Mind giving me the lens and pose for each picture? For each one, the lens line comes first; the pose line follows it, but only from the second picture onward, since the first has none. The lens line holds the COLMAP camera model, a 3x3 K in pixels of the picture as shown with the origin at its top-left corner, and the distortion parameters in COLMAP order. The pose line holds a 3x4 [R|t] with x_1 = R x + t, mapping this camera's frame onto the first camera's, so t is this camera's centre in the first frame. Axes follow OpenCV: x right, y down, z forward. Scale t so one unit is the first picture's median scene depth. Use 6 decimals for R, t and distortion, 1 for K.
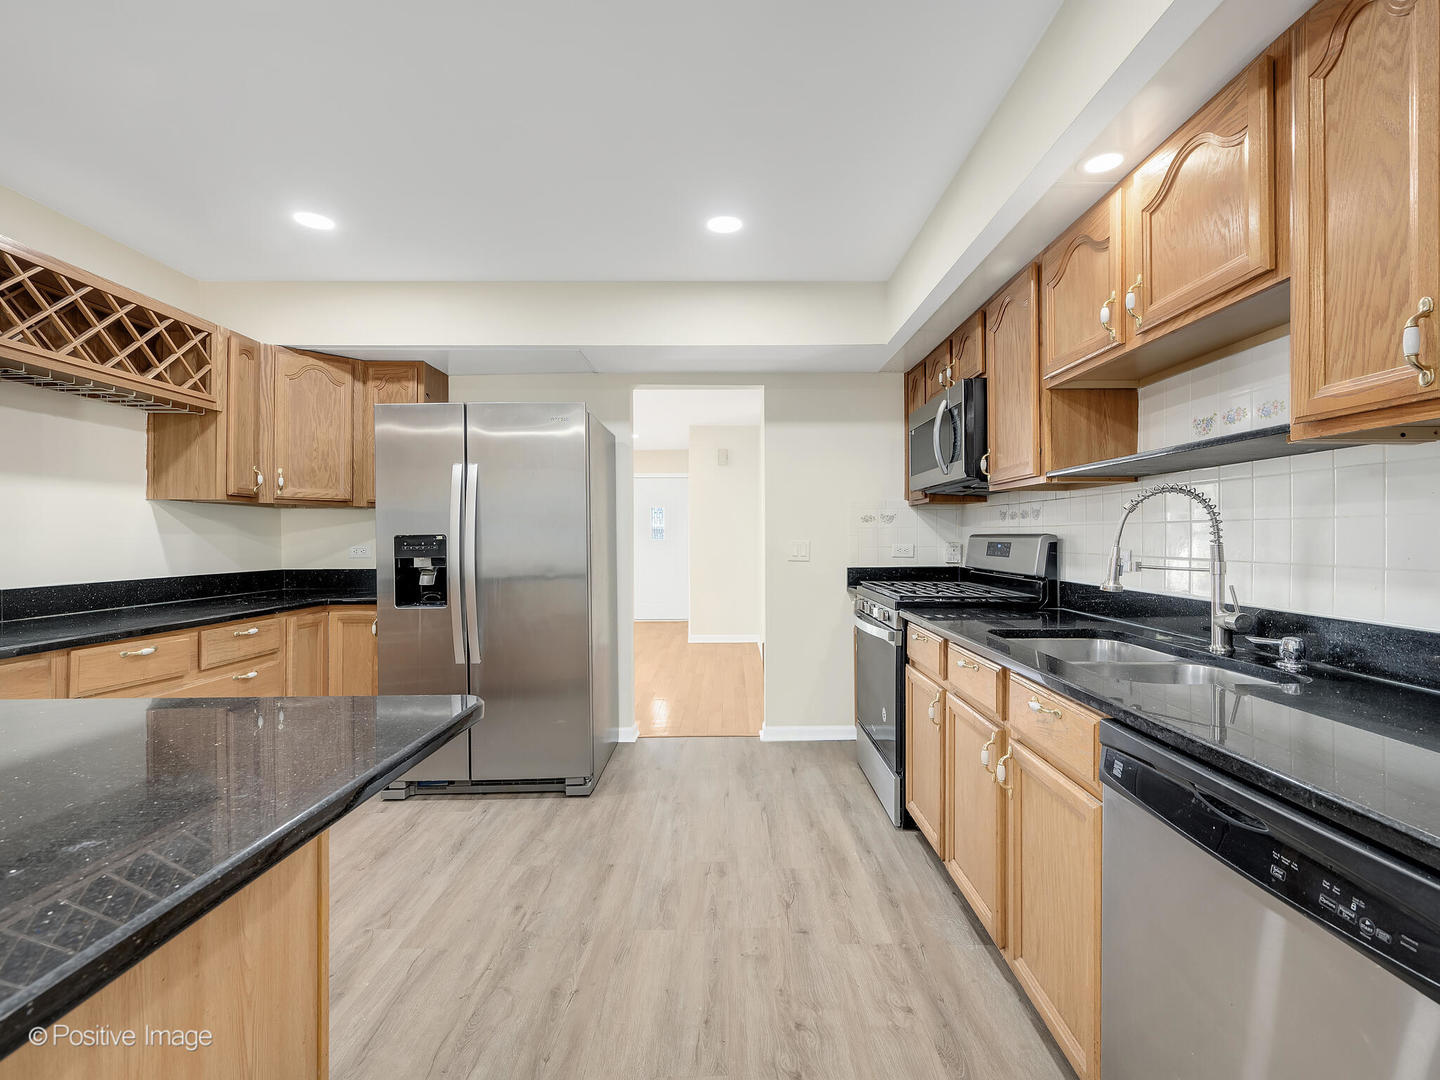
lens RADIAL K [[649.6, 0, 732.7], [0, 649.6, 541.2], [0, 0, 1]] dist [0.011337, -0.000680]
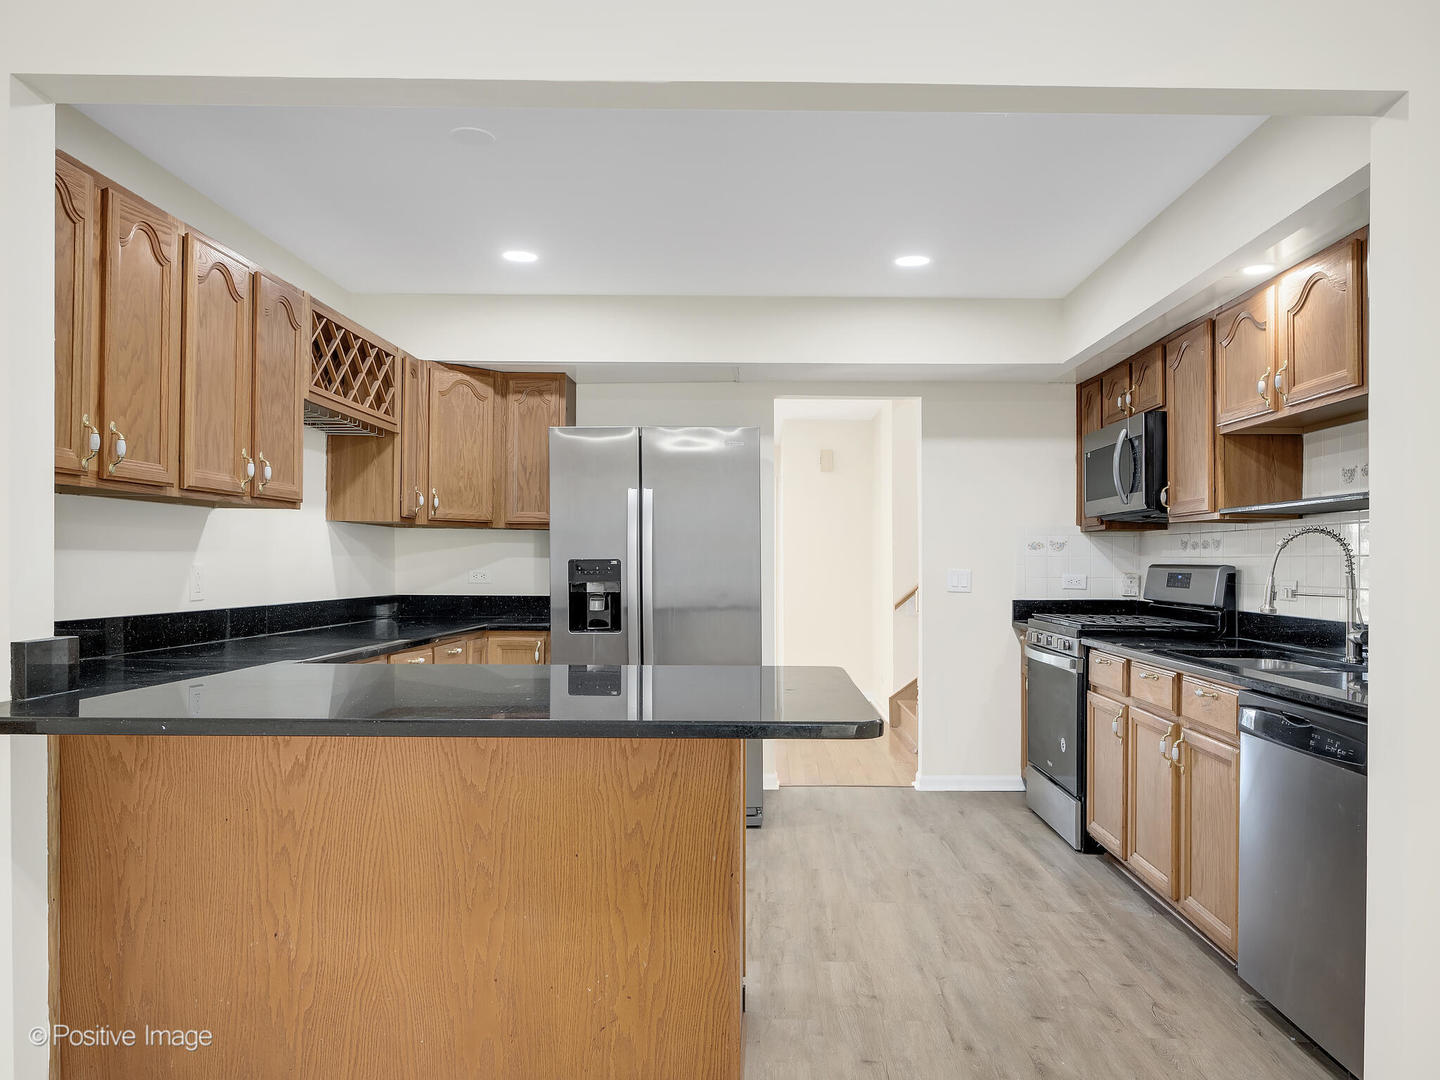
lens RADIAL K [[1048.8, 0, 761.5], [0, 1048.8, 548.3], [0, 0, 1]] dist [-0.003768, 0.002702]
pose [[0.999944, 0.010527, -0.000557, -0.249915], [-0.010537, 0.999729, -0.020743, 0.004297], [0.000338, 0.020748, 0.999785, -0.659352]]
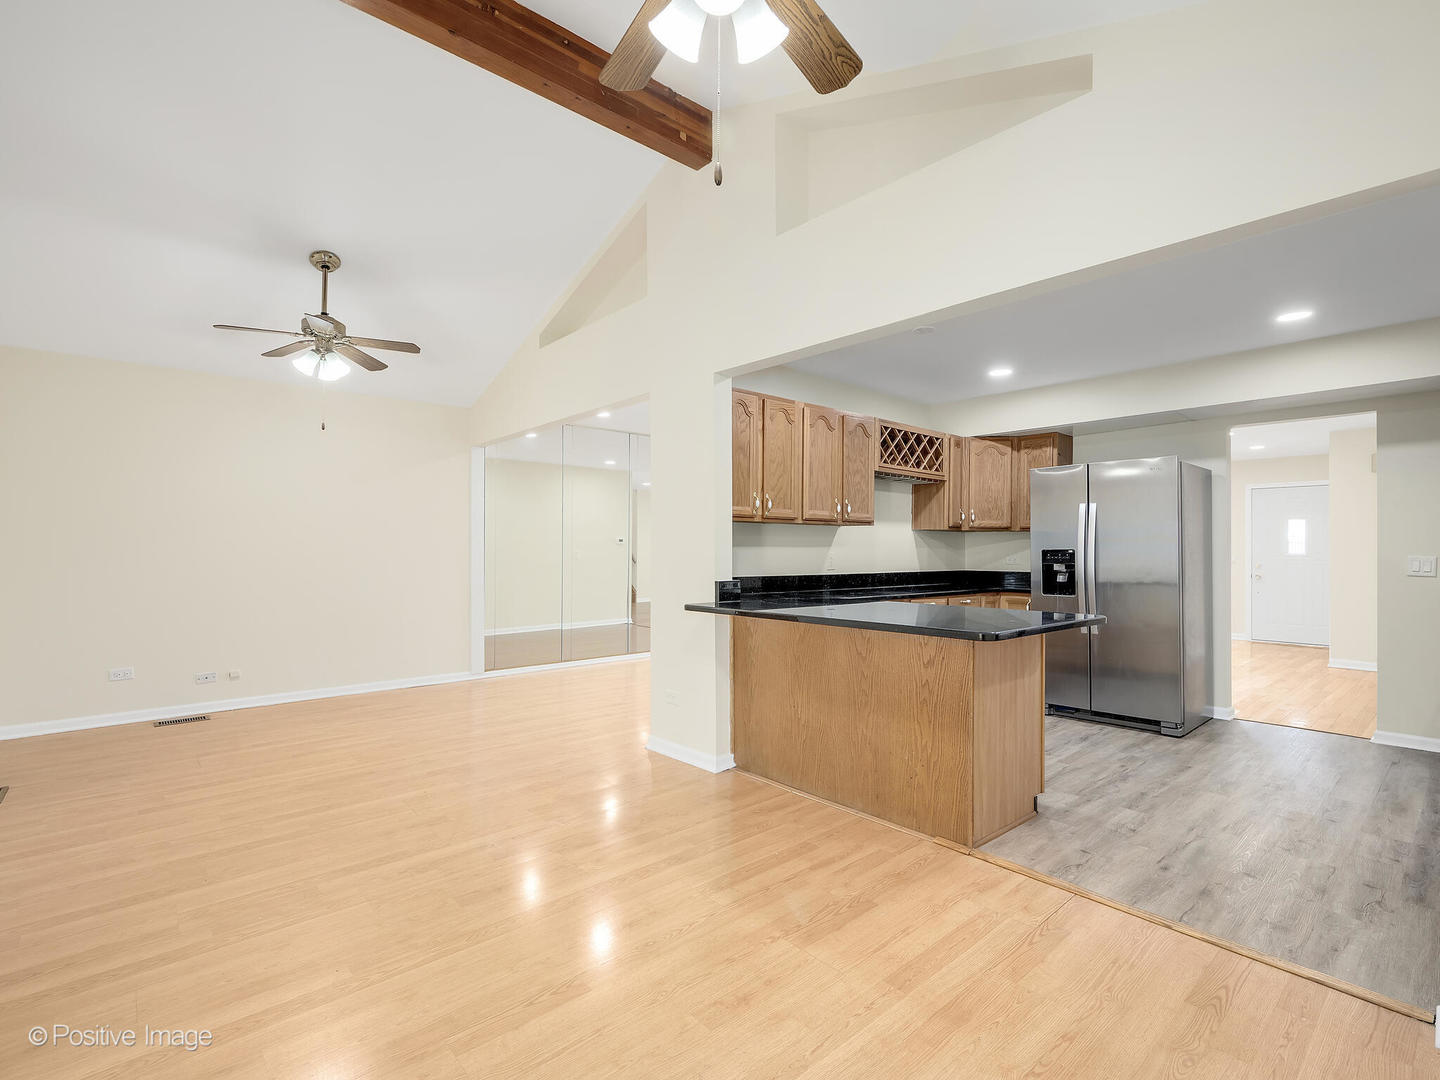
lens RADIAL K [[692.6, 0, 718.6], [0, 692.6, 541.2], [0, 0, 1]] dist [-0.015598, 0.001141]
pose [[0.652945, -0.004209, -0.757394, 0.279857], [-0.010689, 0.999834, -0.014770, 0.004130], [0.757330, 0.017740, 0.652791, -0.799392]]
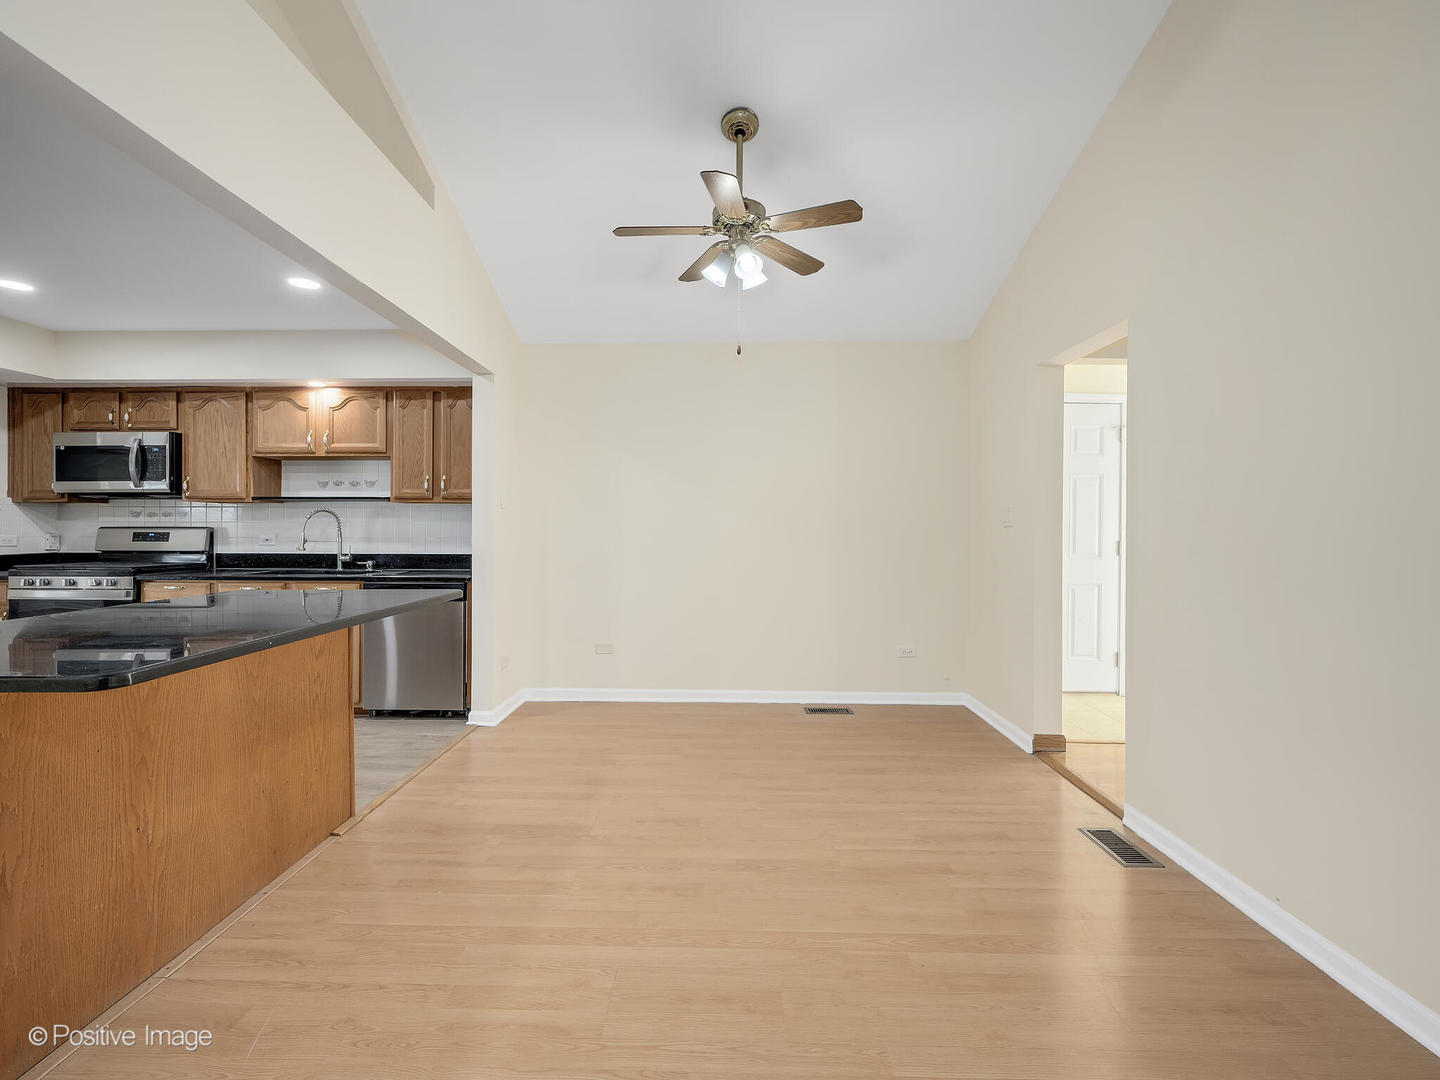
lens RADIAL K [[649.6, 0, 720.1], [0, 649.6, 509.9], [0, 0, 1]] dist [0.011337, -0.000680]
pose [[0.009616, 0.029677, 0.999513, -1.298235], [0.005943, 0.999540, -0.029735, 0.004192], [-0.999936, 0.006226, 0.009436, -0.405598]]
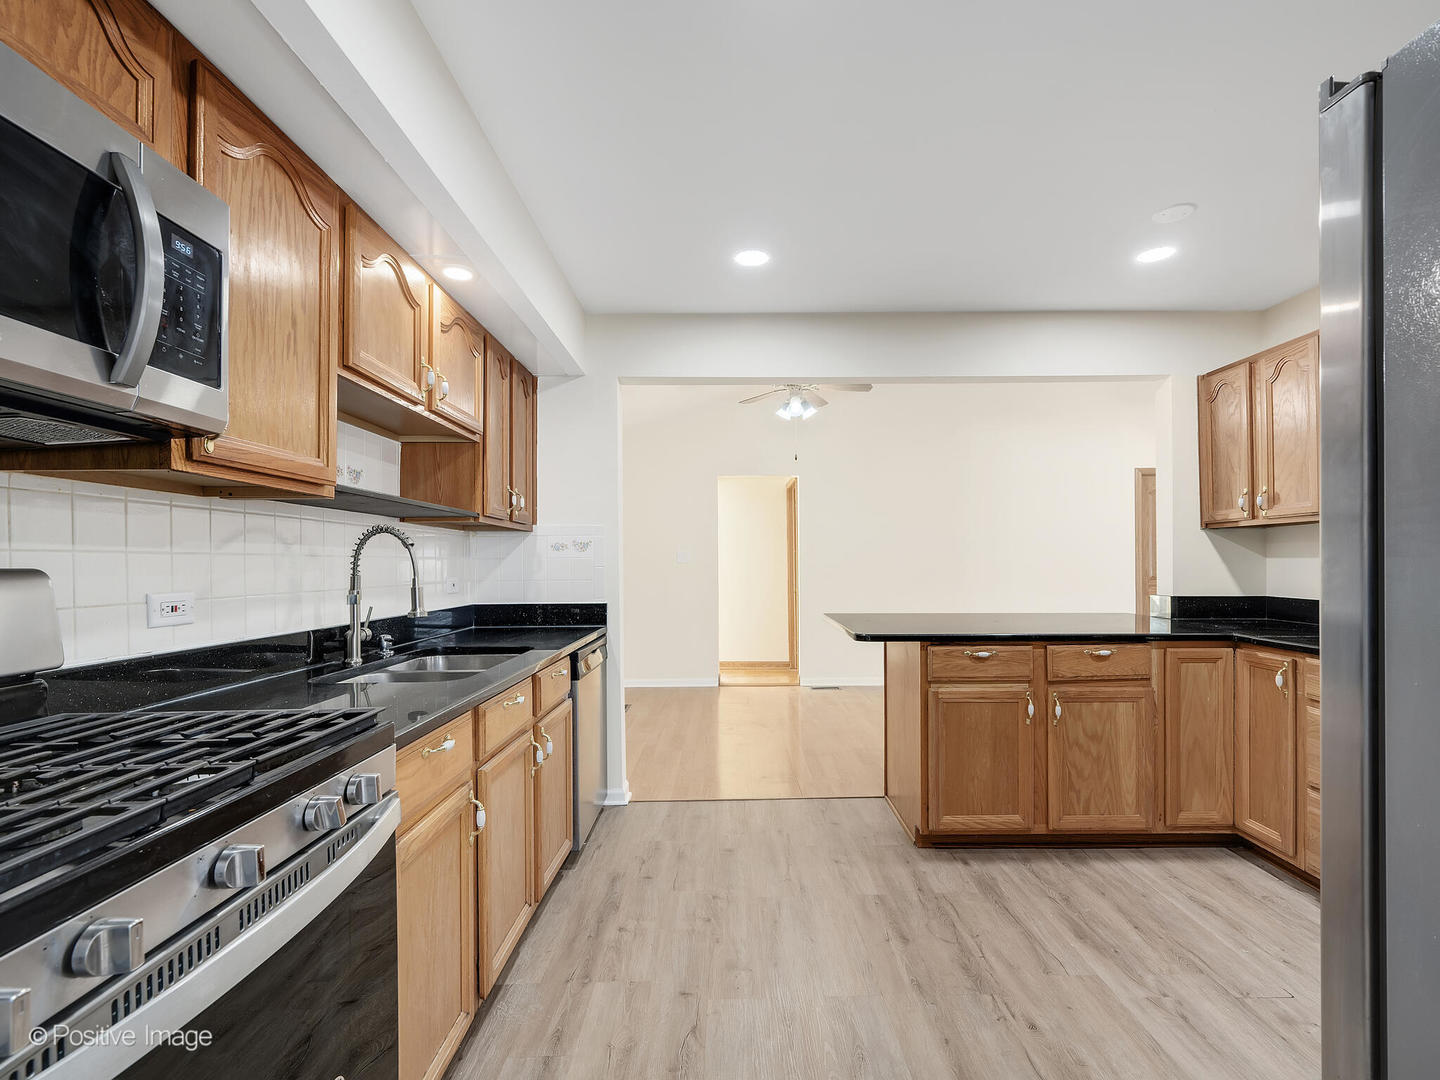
lens RADIAL K [[649.6, 0, 718.8], [0, 649.6, 549.5], [0, 0, 1]] dist [0.011337, -0.000680]
pose [[-0.999770, 0.009232, 0.019360, 0.027310], [0.009057, 0.999918, -0.009104, -0.014701], [-0.019442, -0.008926, -0.999771, 1.445056]]
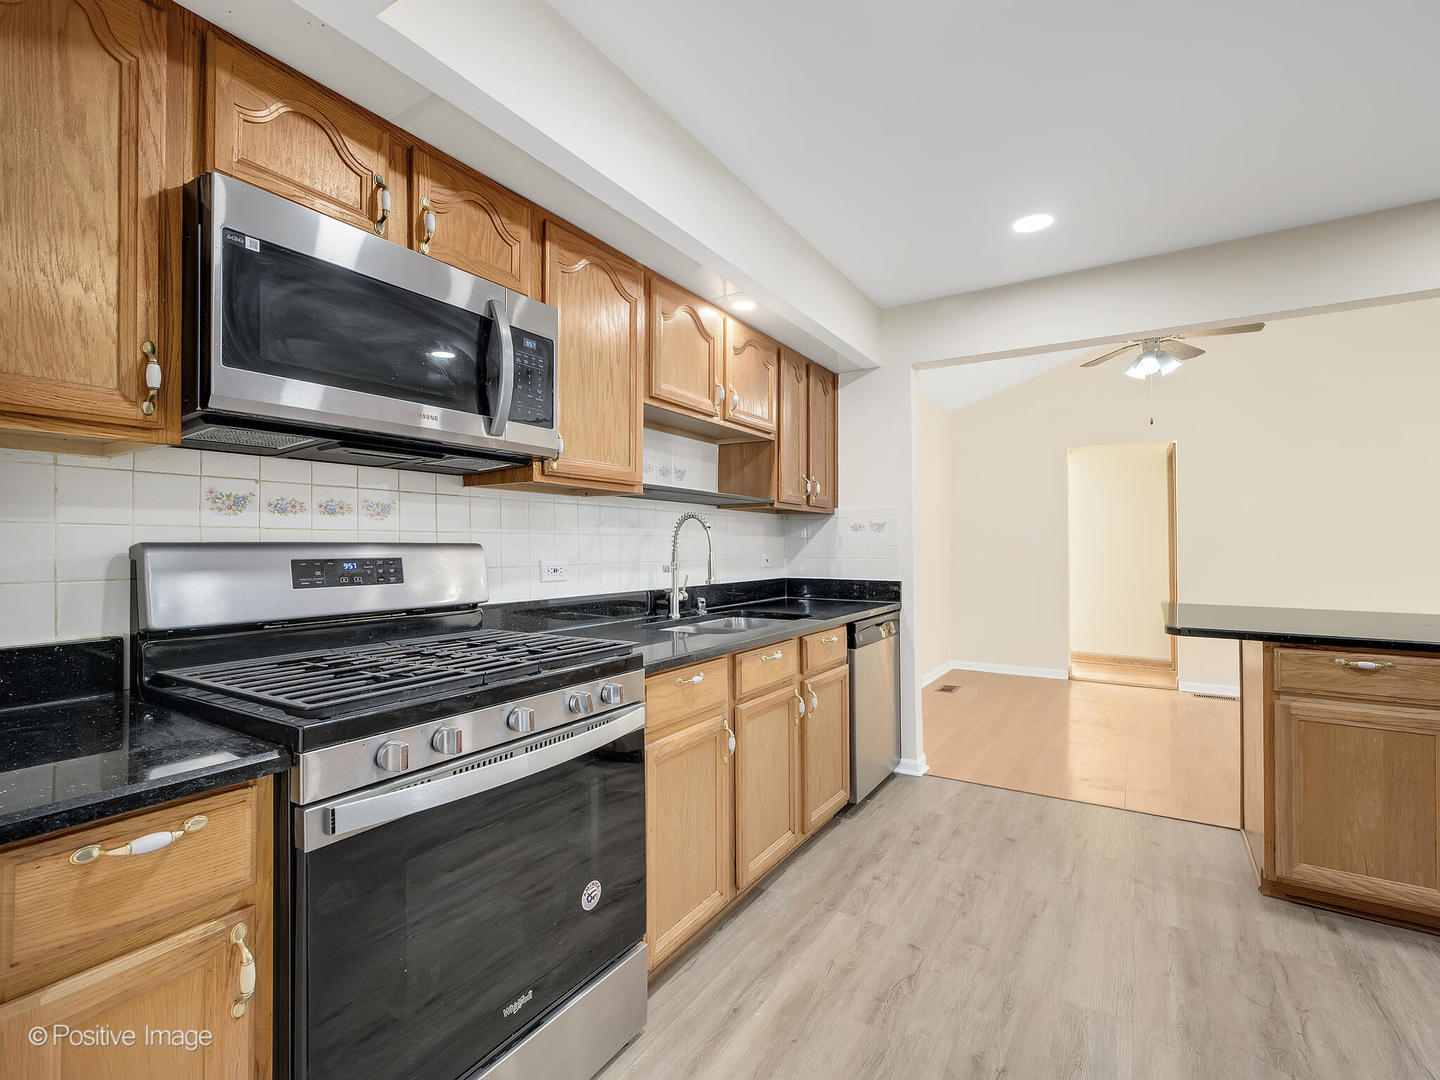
lens RADIAL K [[649.6, 0, 729.3], [0, 649.6, 532.4], [0, 0, 1]] dist [0.011337, -0.000680]
pose [[-0.840050, 0.012896, 0.542355, -0.150595], [0.009054, 0.999911, -0.009753, -0.012676], [-0.542433, -0.003283, -0.840093, 1.483808]]
